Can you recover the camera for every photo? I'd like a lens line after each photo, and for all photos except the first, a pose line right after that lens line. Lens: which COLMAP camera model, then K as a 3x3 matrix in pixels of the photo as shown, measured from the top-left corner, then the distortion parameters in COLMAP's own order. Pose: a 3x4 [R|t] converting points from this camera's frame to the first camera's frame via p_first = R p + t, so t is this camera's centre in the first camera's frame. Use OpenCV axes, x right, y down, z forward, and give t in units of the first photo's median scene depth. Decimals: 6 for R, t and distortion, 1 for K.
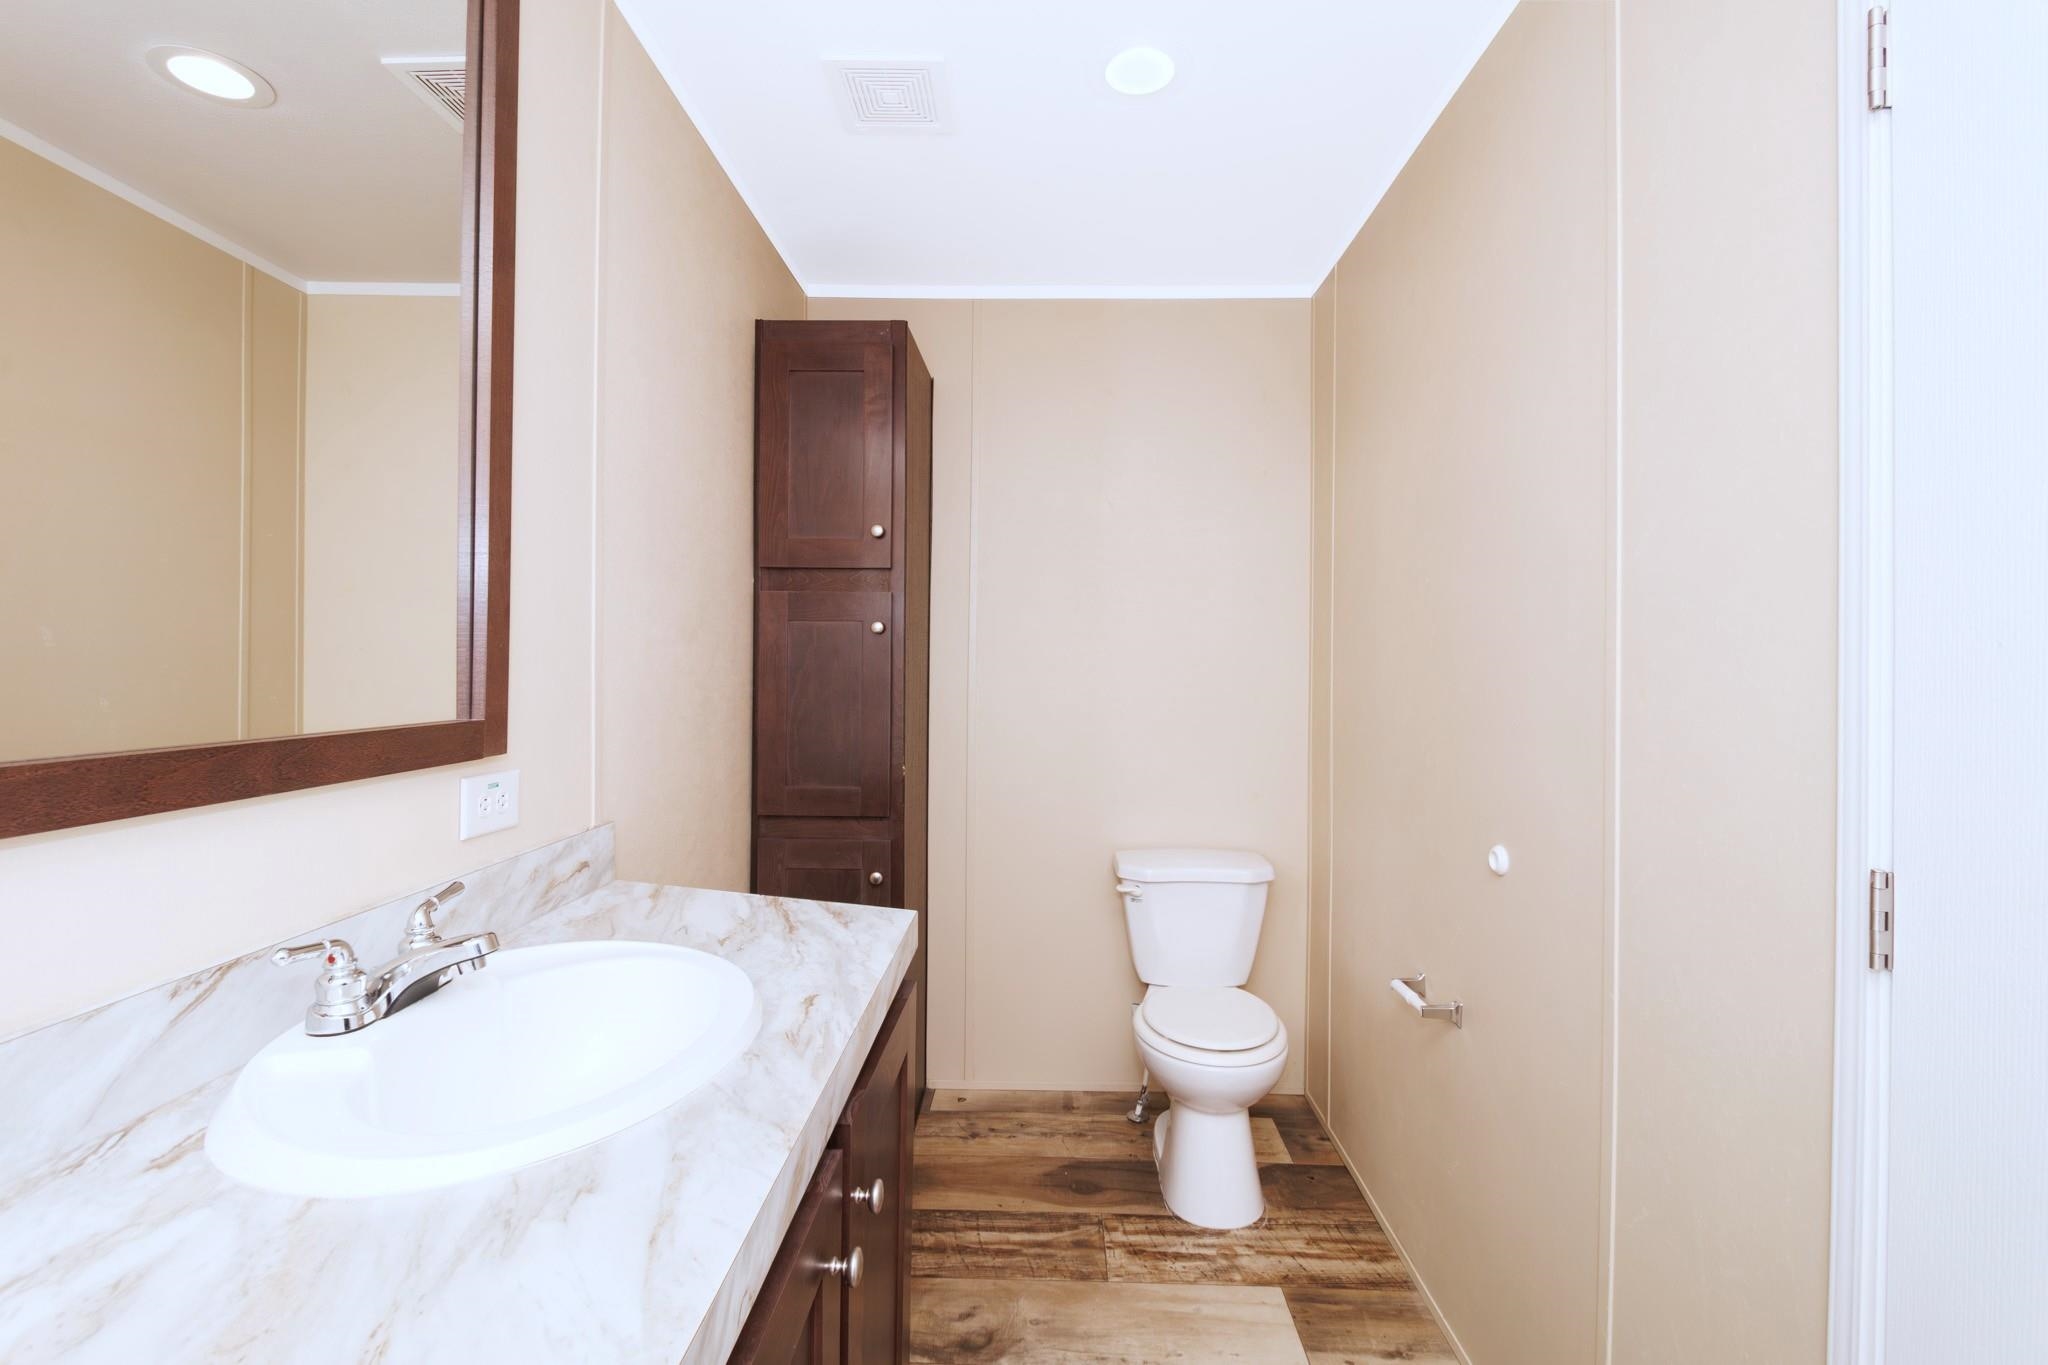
lens RADIAL K [[870.0, 0, 1031.0], [0, 870.0, 658.7], [0, 0, 1]] dist [0.009381, -0.000147]
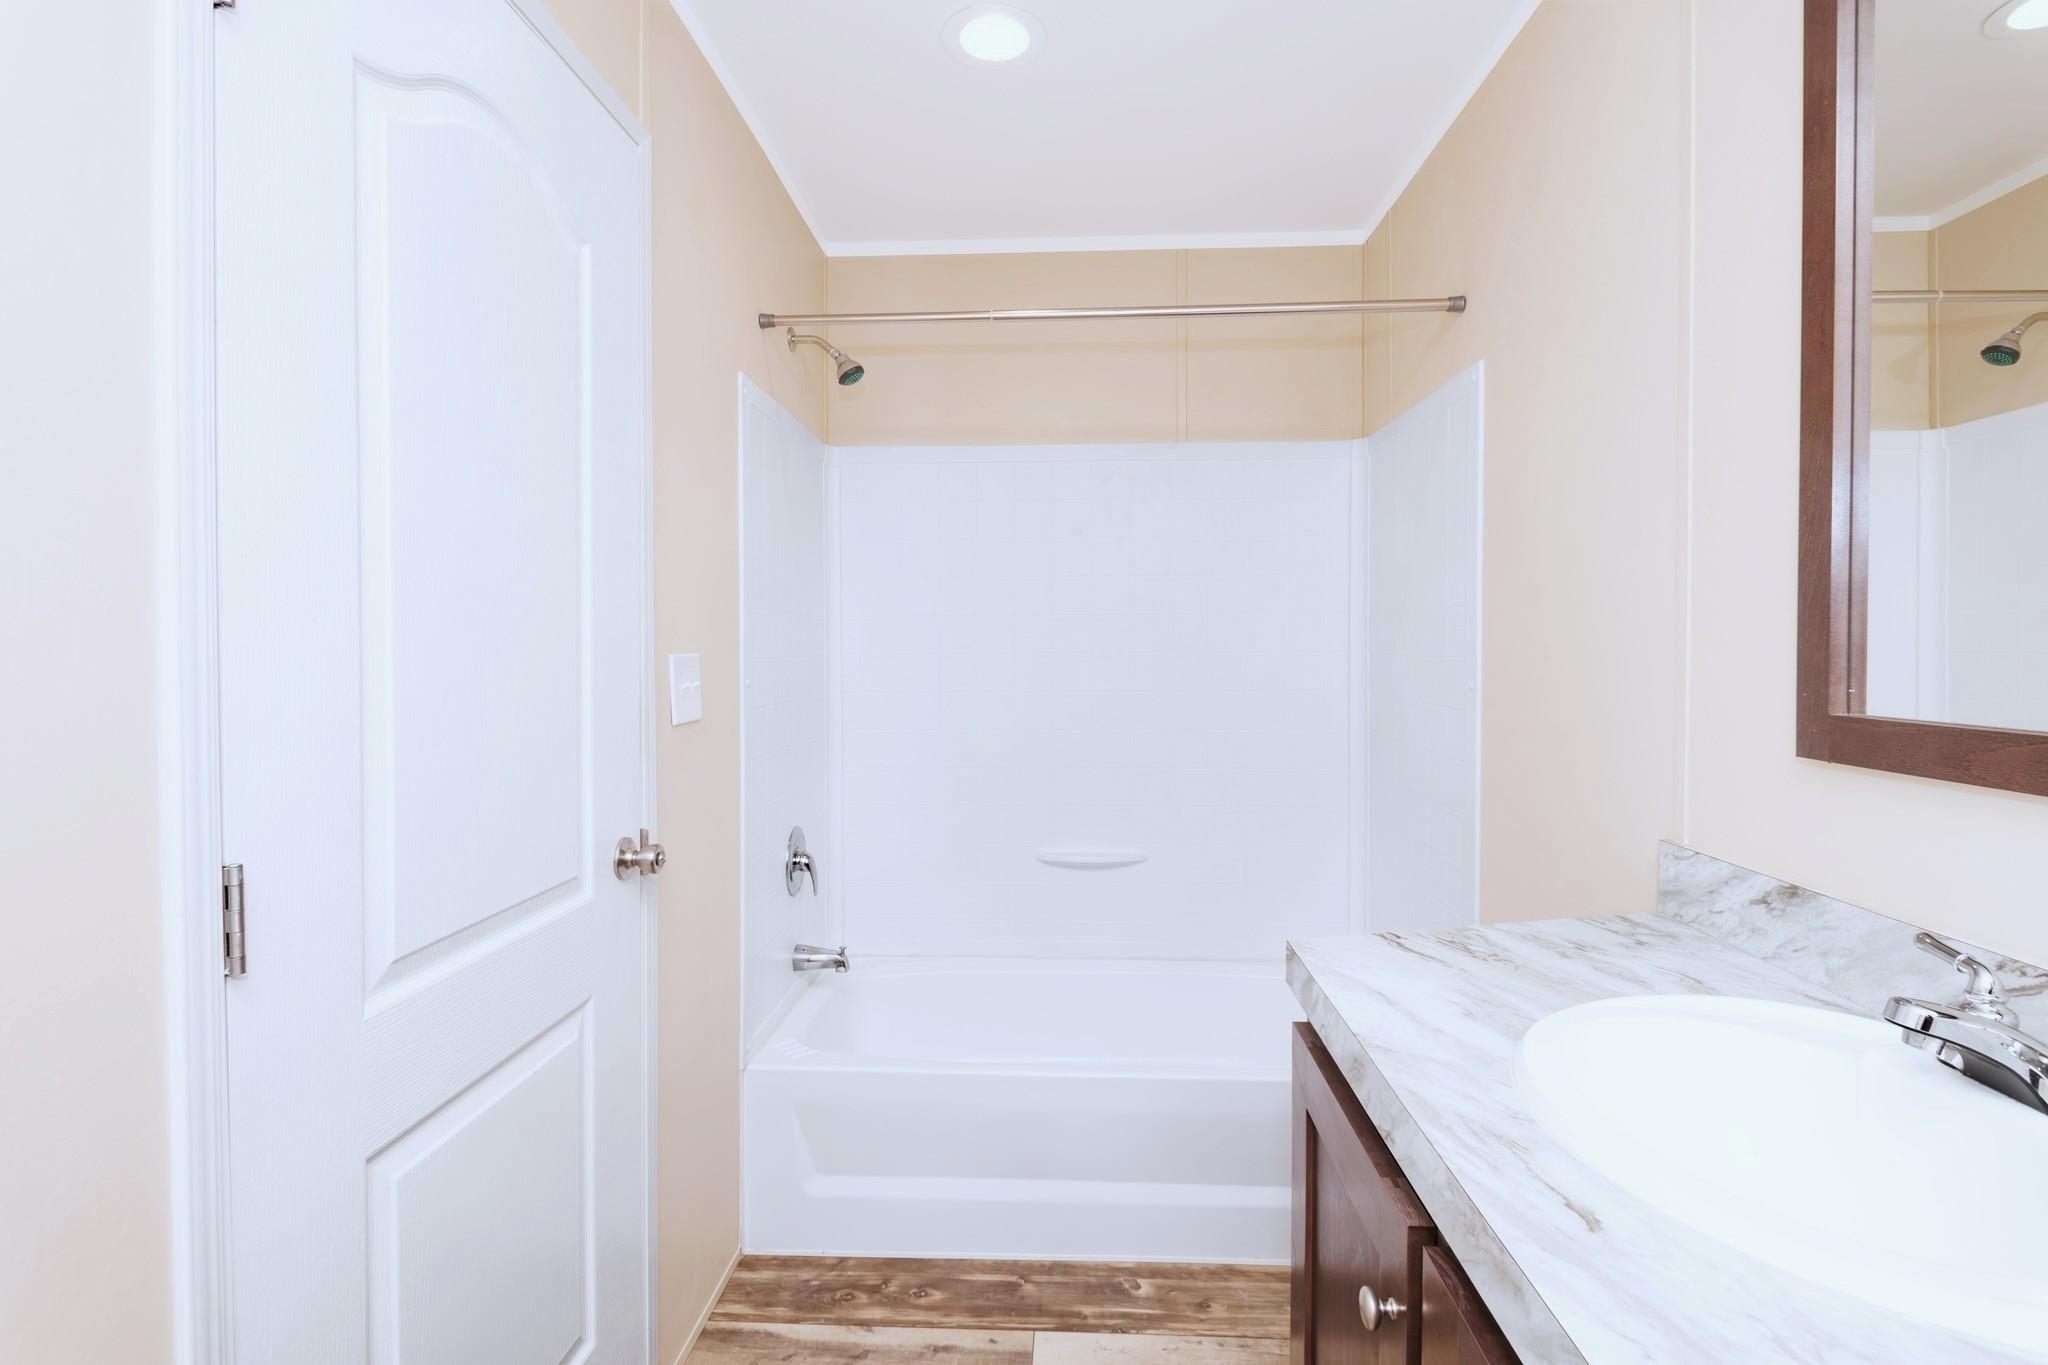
lens RADIAL K [[870.0, 0, 1031.0], [0, 870.0, 658.7], [0, 0, 1]] dist [0.009381, -0.000147]
pose [[-0.999248, -0.009868, 0.037504, 0.128505], [-0.009406, 0.999878, 0.012485, 0.014835], [-0.037623, 0.012122, -0.999218, 2.017236]]
